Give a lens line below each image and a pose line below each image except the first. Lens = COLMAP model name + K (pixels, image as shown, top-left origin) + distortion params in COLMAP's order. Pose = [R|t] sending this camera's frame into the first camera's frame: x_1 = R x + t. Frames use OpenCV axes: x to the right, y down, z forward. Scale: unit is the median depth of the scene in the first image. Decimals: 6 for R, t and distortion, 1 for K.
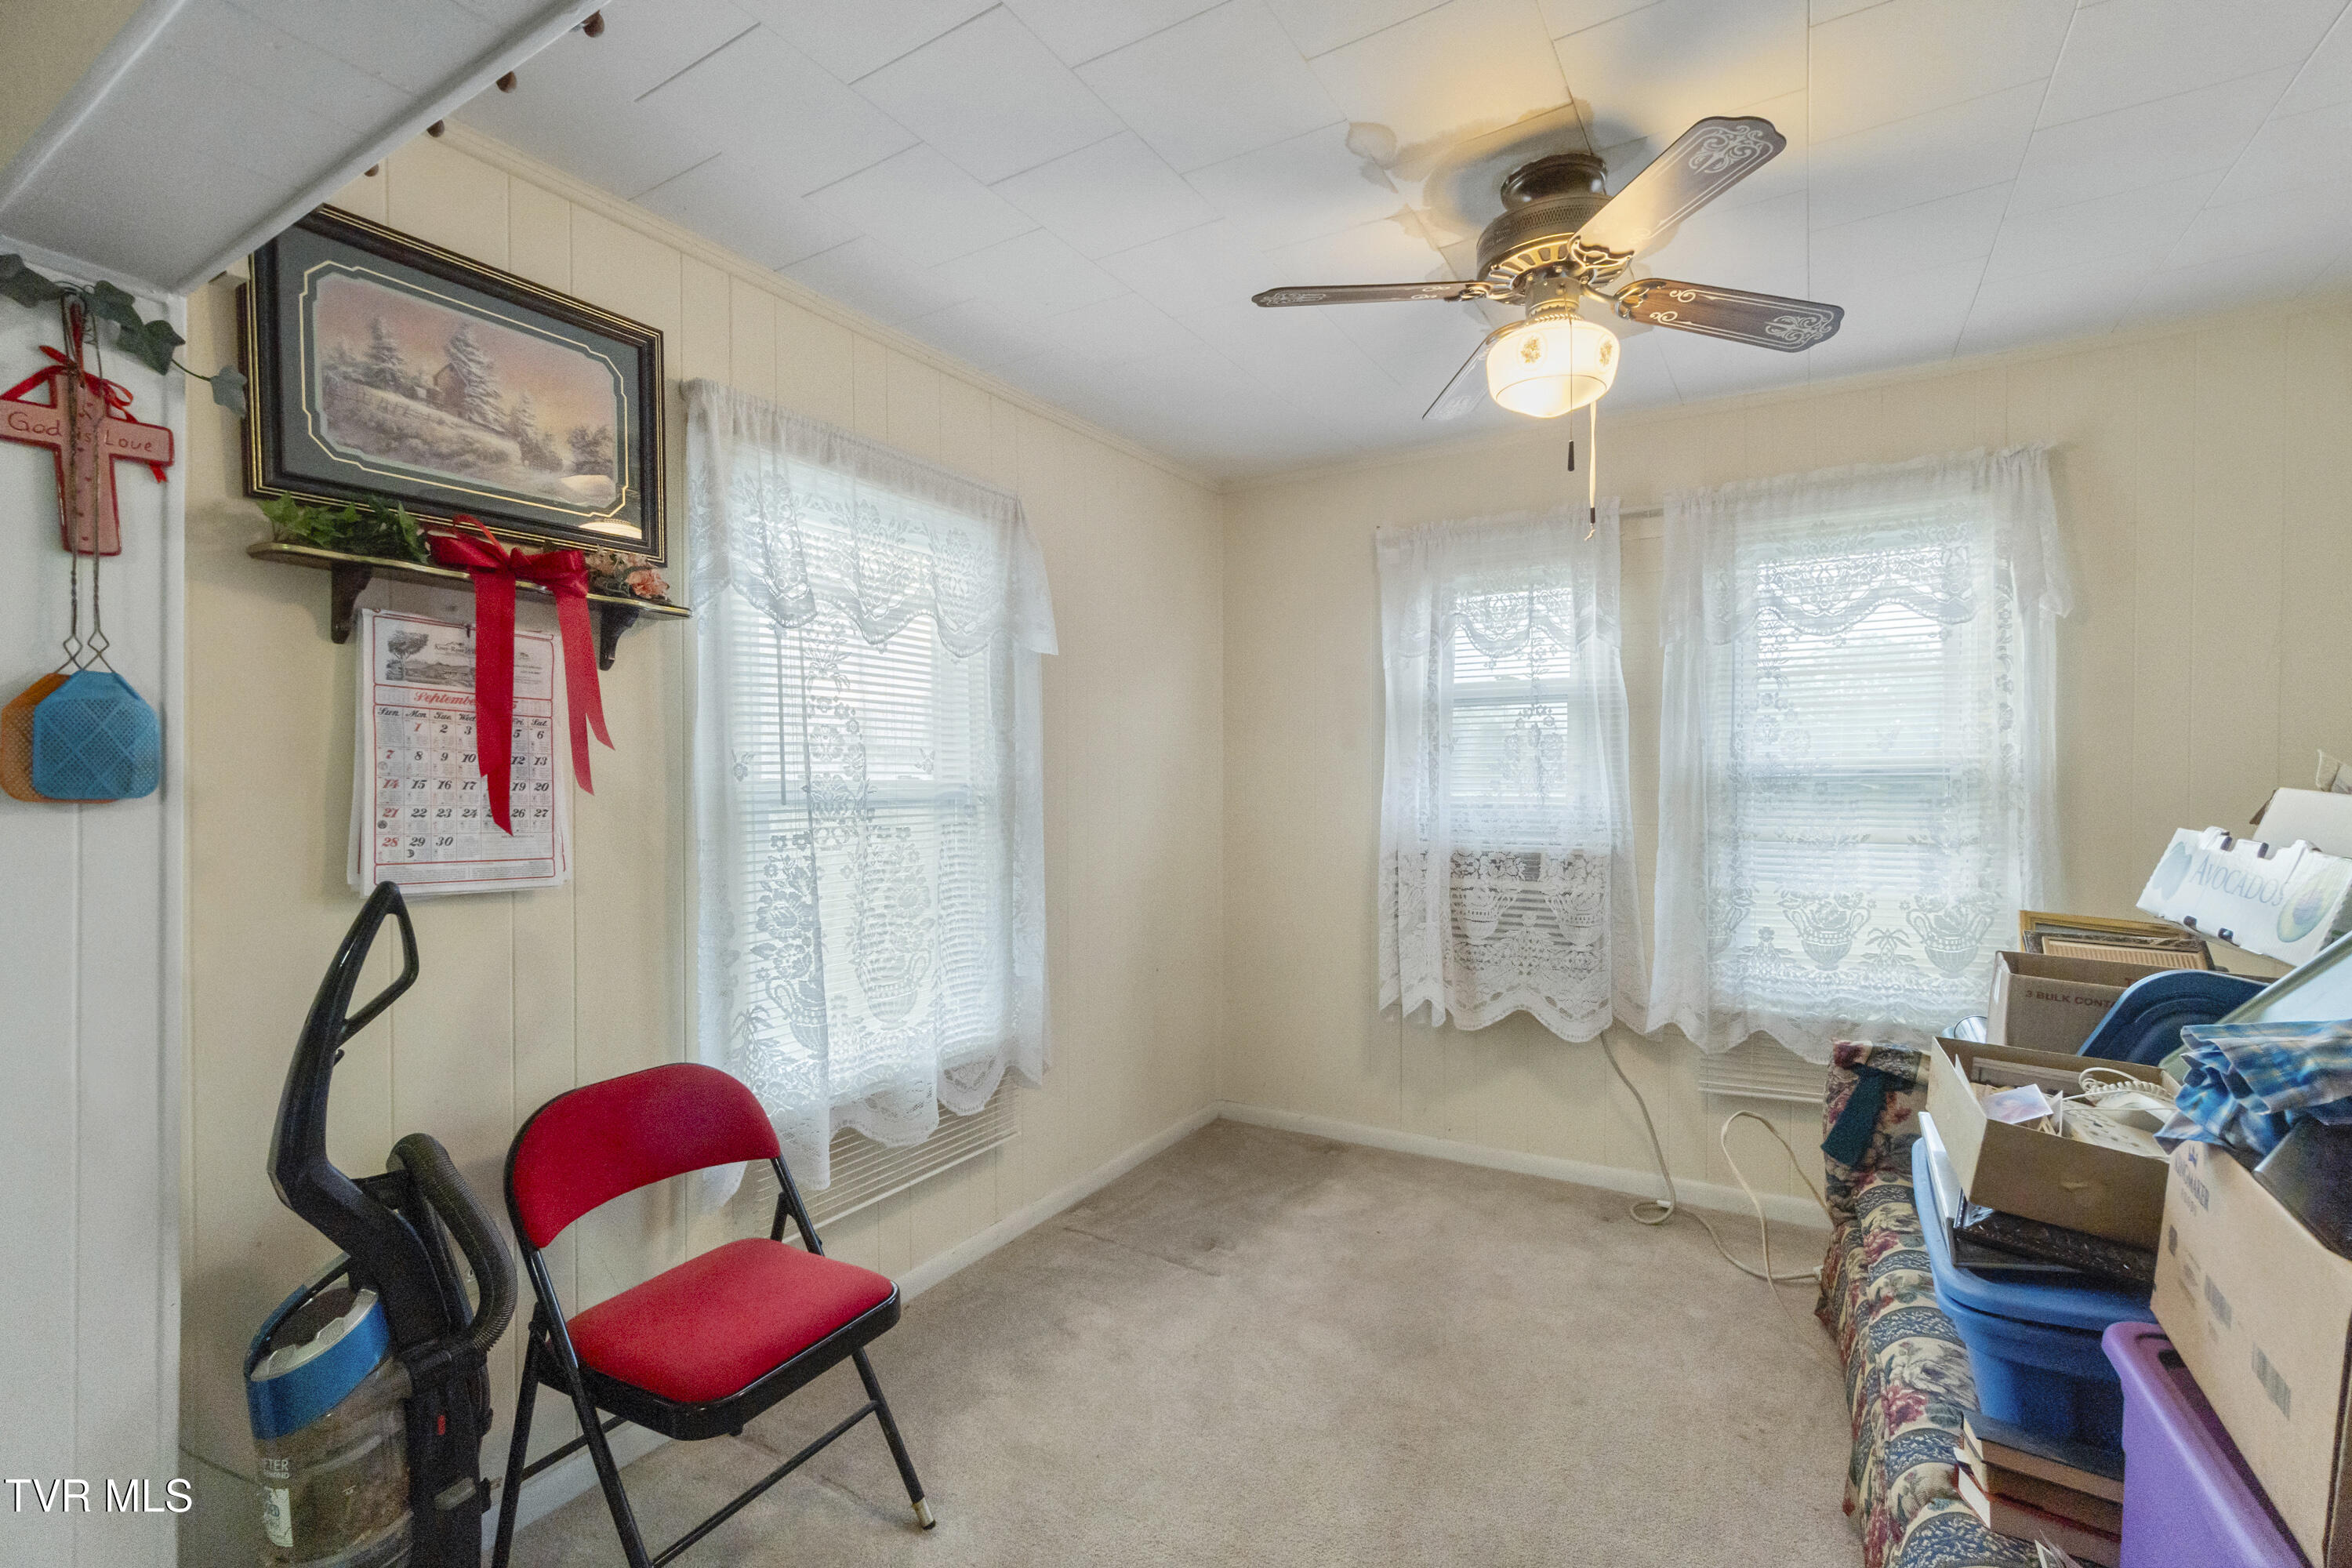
lens RADIAL K [[1034.2, 0, 1176.0], [0, 1034.2, 804.3], [0, 0, 1]] dist [-0.005238, 0.002186]
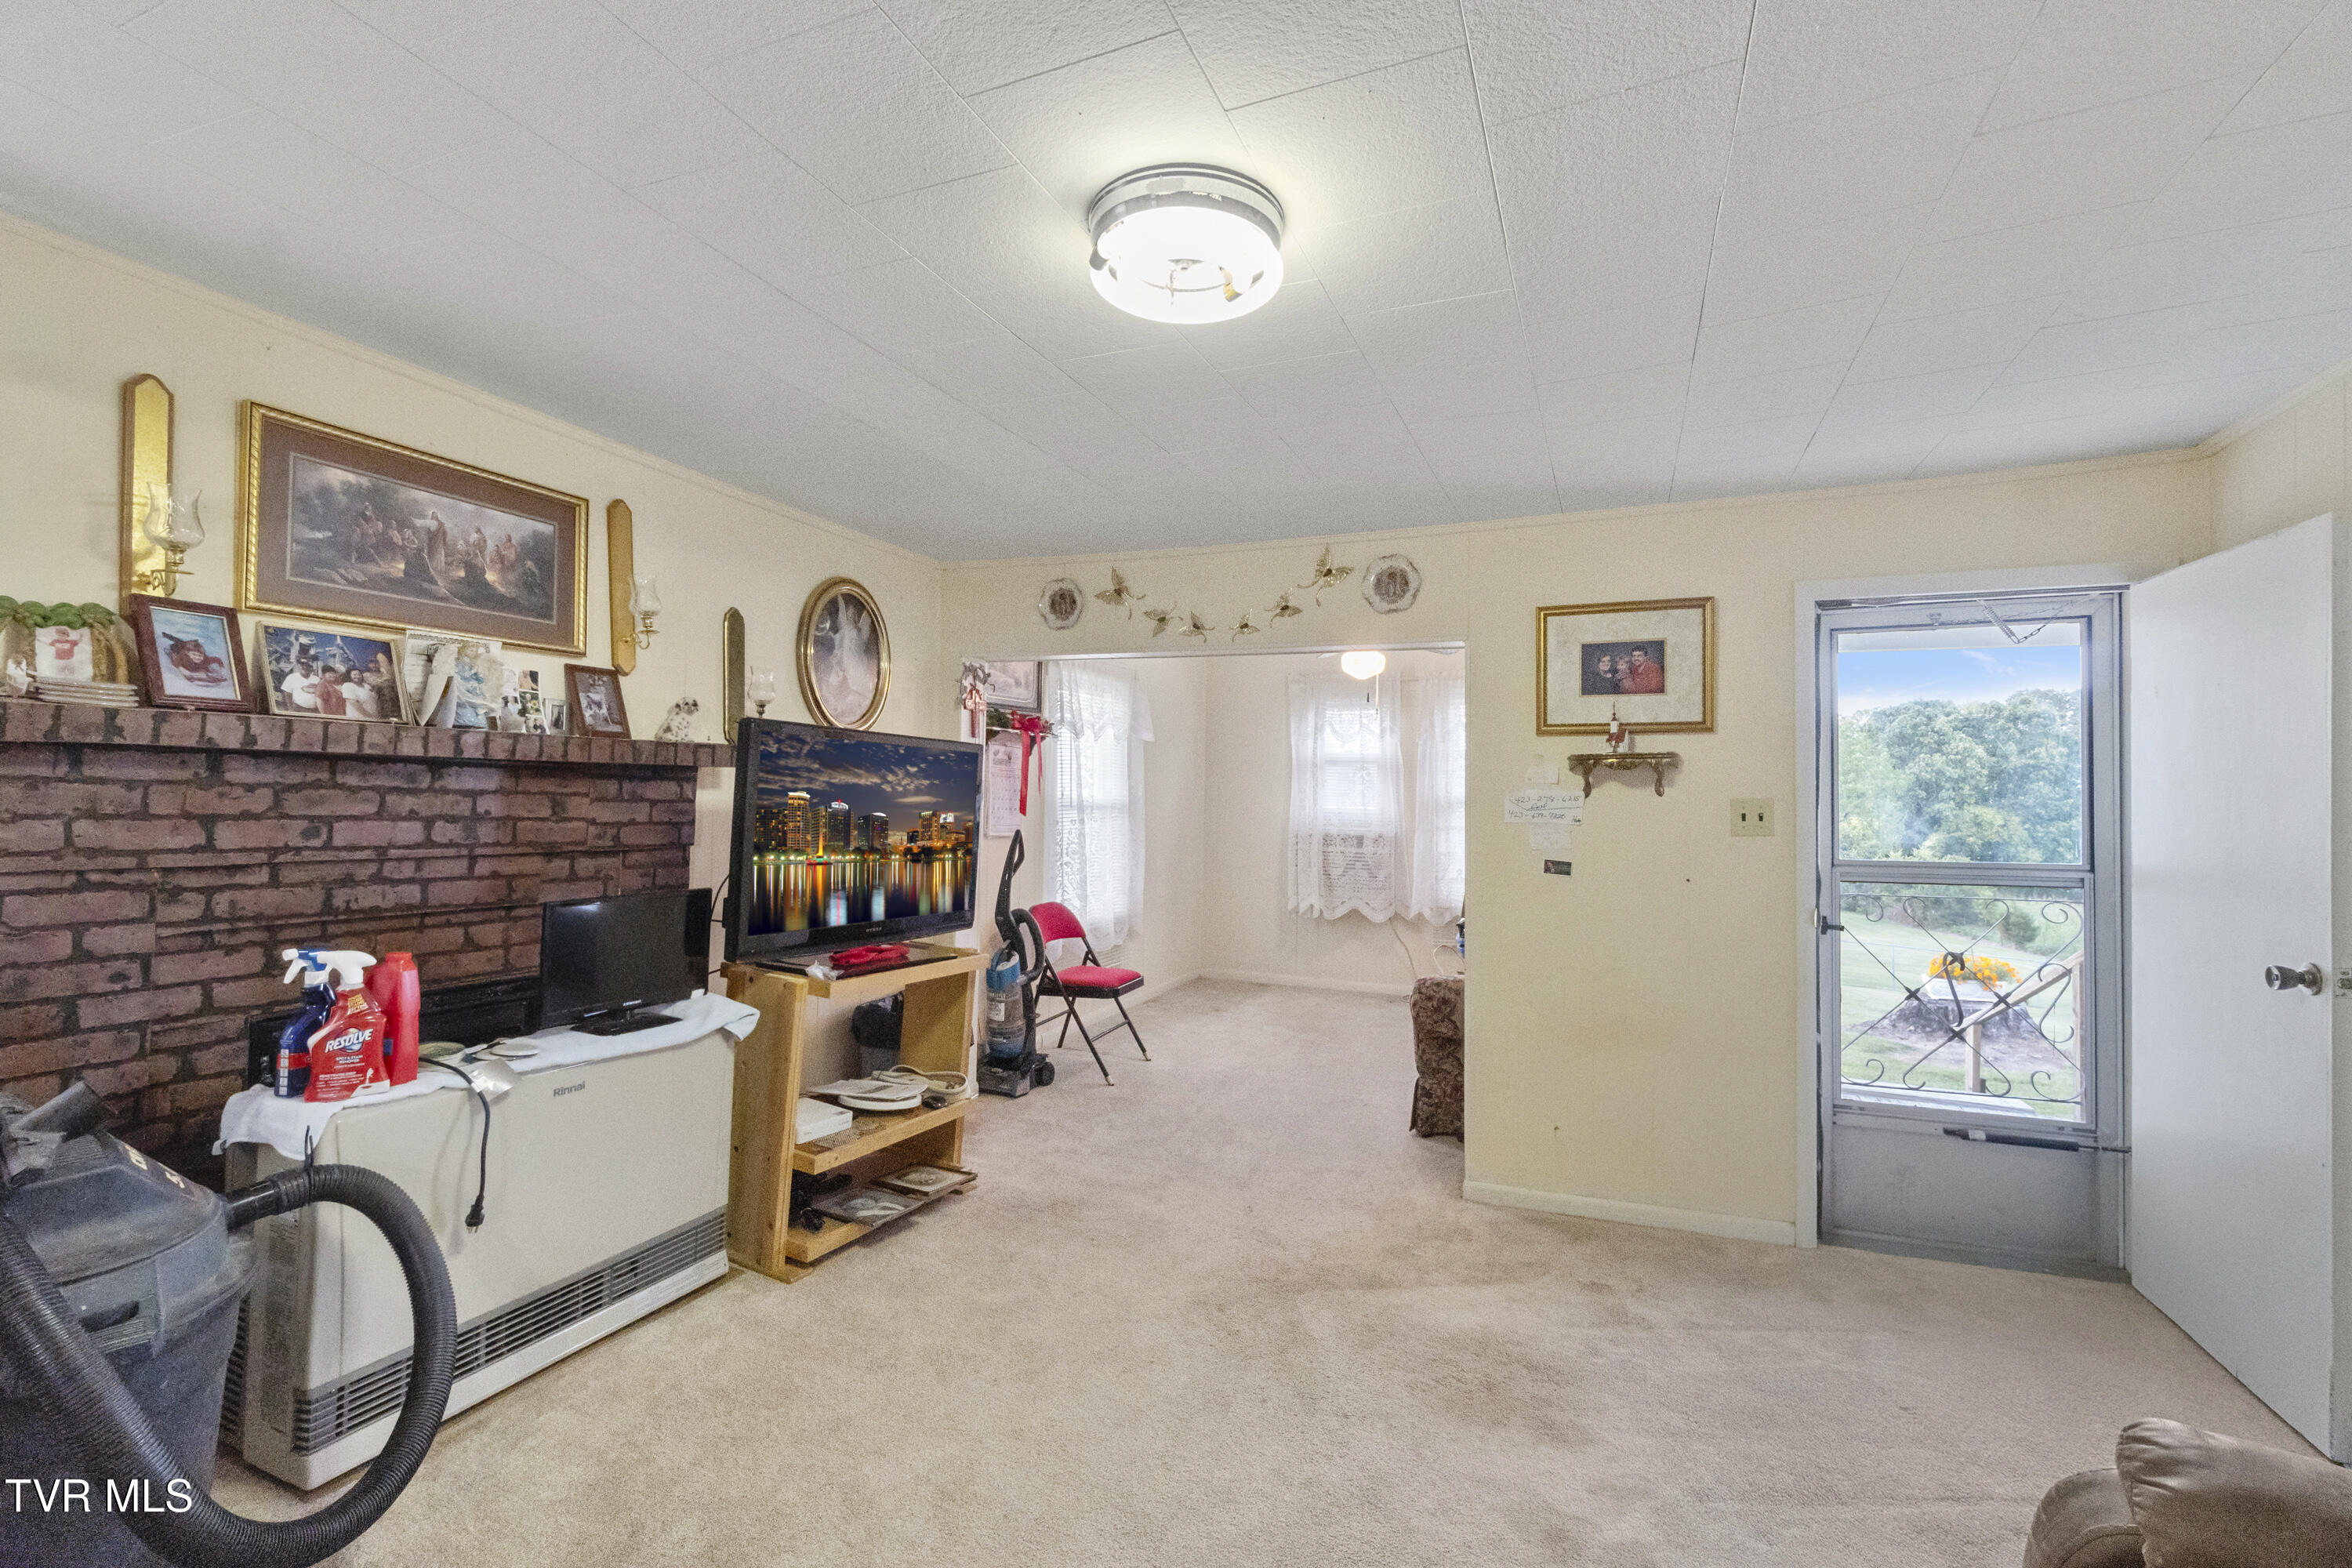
lens RADIAL K [[1034.2, 0, 1168.2], [0, 1034.2, 781.7], [0, 0, 1]] dist [-0.005238, 0.002186]
pose [[0.990316, 0.020282, 0.137339, -0.347818], [-0.016385, 0.999432, -0.029444, 0.006524], [-0.137858, 0.026909, 0.990086, -1.076801]]
